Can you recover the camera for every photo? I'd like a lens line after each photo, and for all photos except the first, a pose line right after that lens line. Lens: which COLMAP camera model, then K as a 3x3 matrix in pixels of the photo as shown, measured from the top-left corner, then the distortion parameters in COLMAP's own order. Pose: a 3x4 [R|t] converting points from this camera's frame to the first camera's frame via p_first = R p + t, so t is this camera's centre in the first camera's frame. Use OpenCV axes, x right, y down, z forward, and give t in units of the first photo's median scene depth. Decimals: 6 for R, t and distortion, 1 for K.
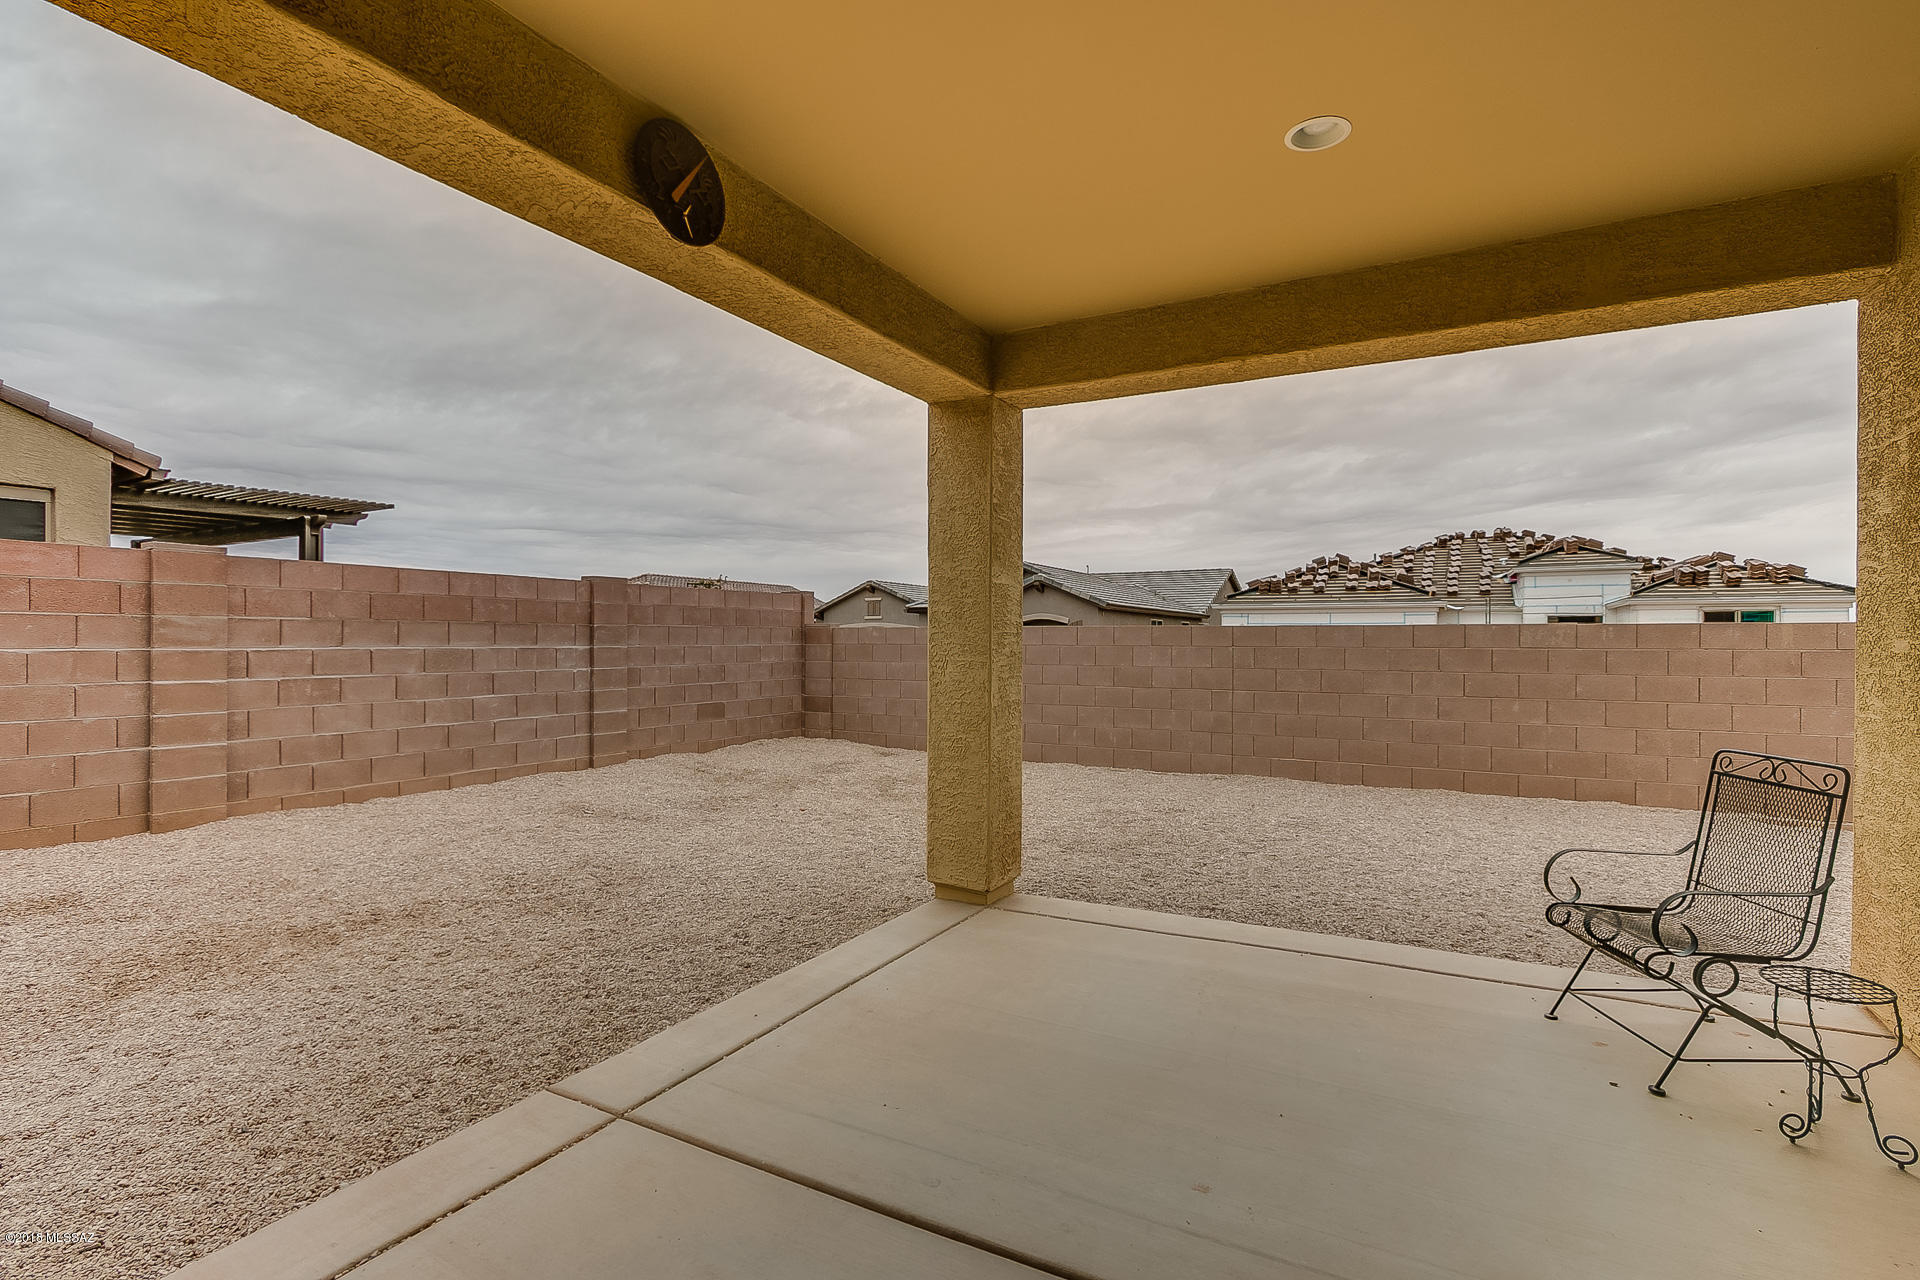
lens RADIAL K [[895.3, 0, 965.3], [0, 895.3, 639.4], [0, 0, 1]] dist [-0.018403, 0.003831]
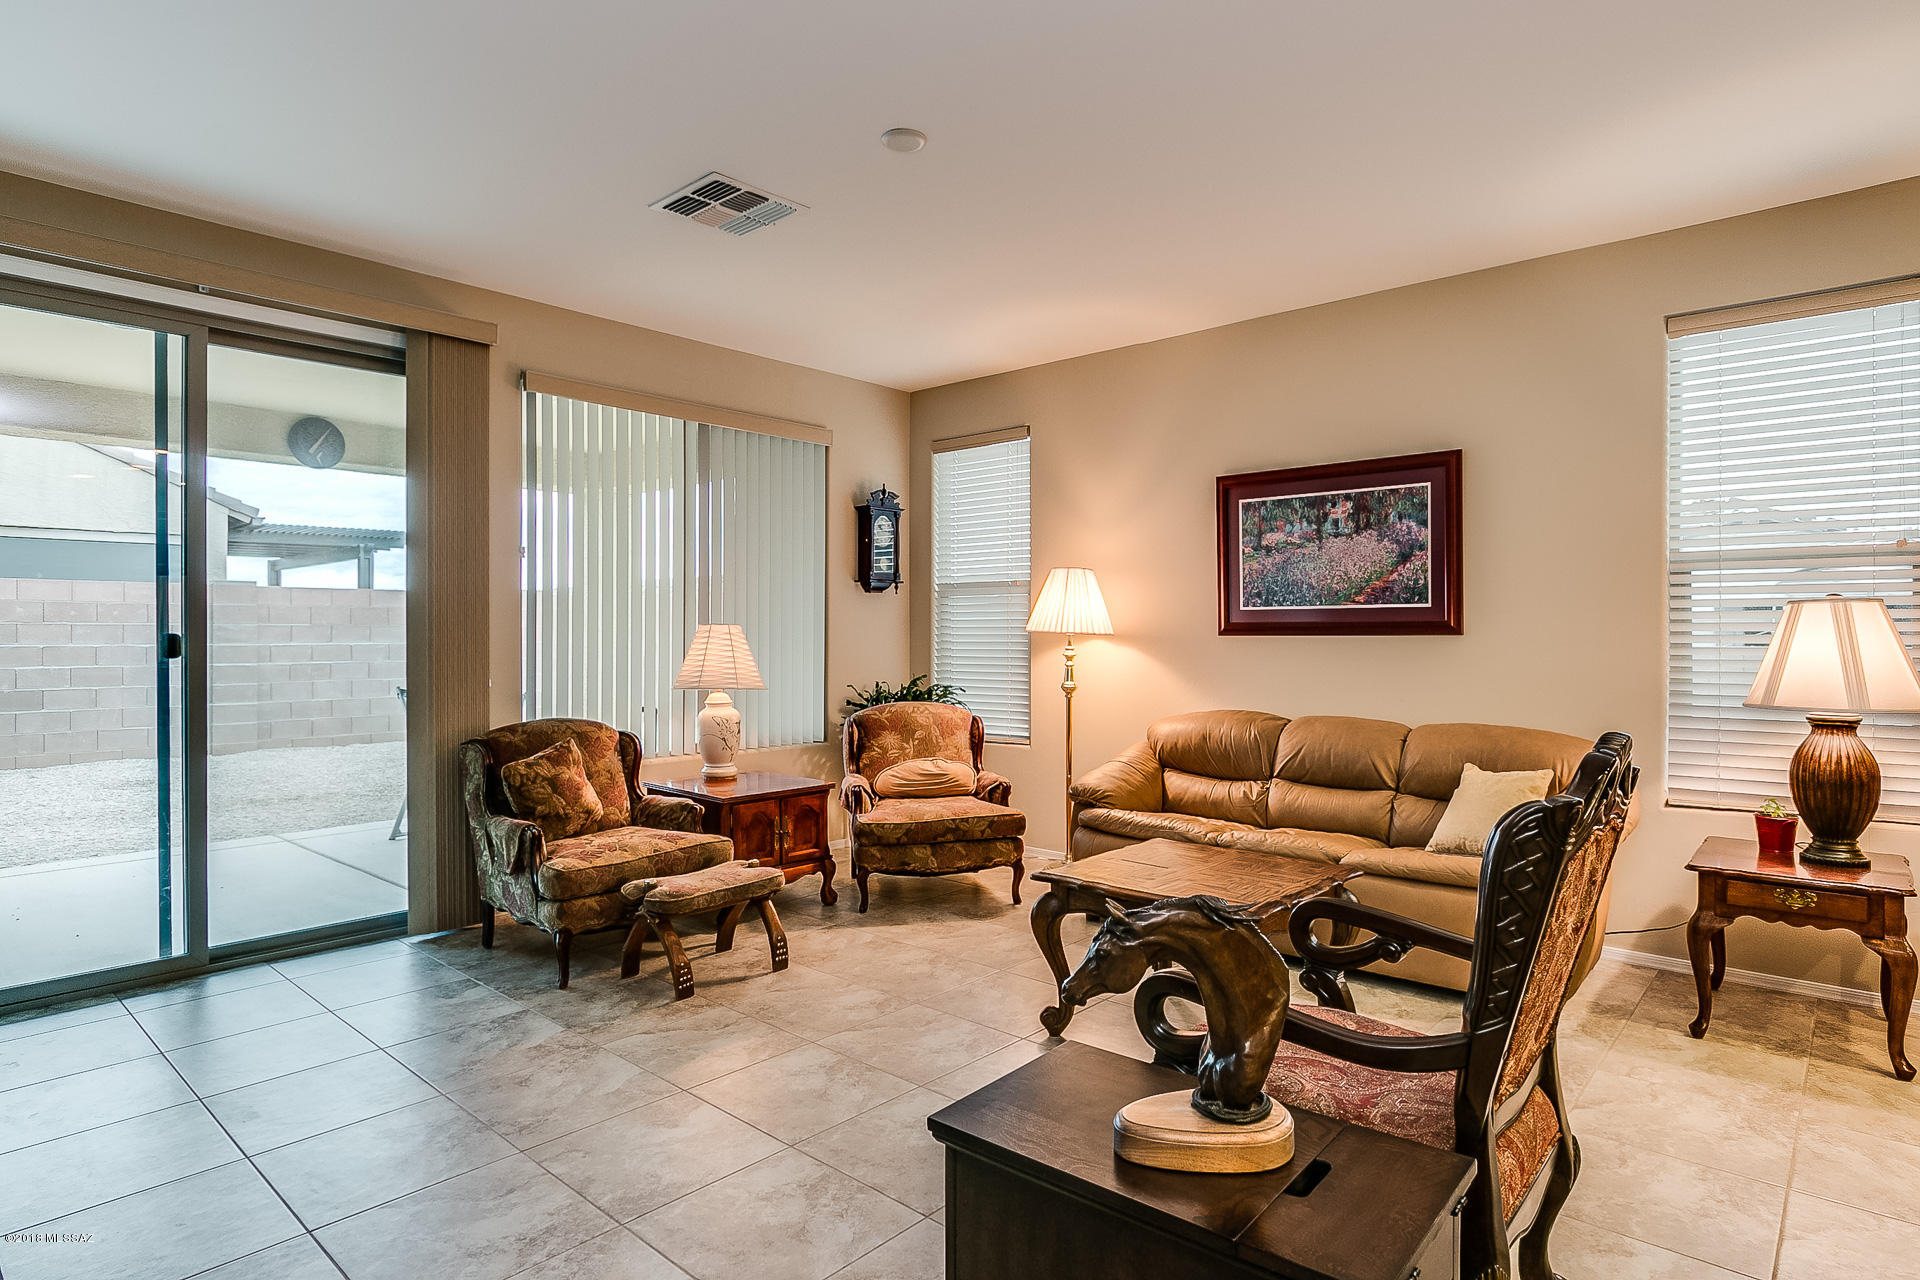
lens RADIAL K [[1048.4, 0, 965.4], [0, 1048.4, 633.3], [0, 0, 1]] dist [0.001348, -0.000571]
pose [[0.974723, -0.009496, -0.223217, 0.780803], [0.009797, 0.999952, 0.000242, 0.002390], [0.223204, -0.002423, 0.974769, -0.524198]]
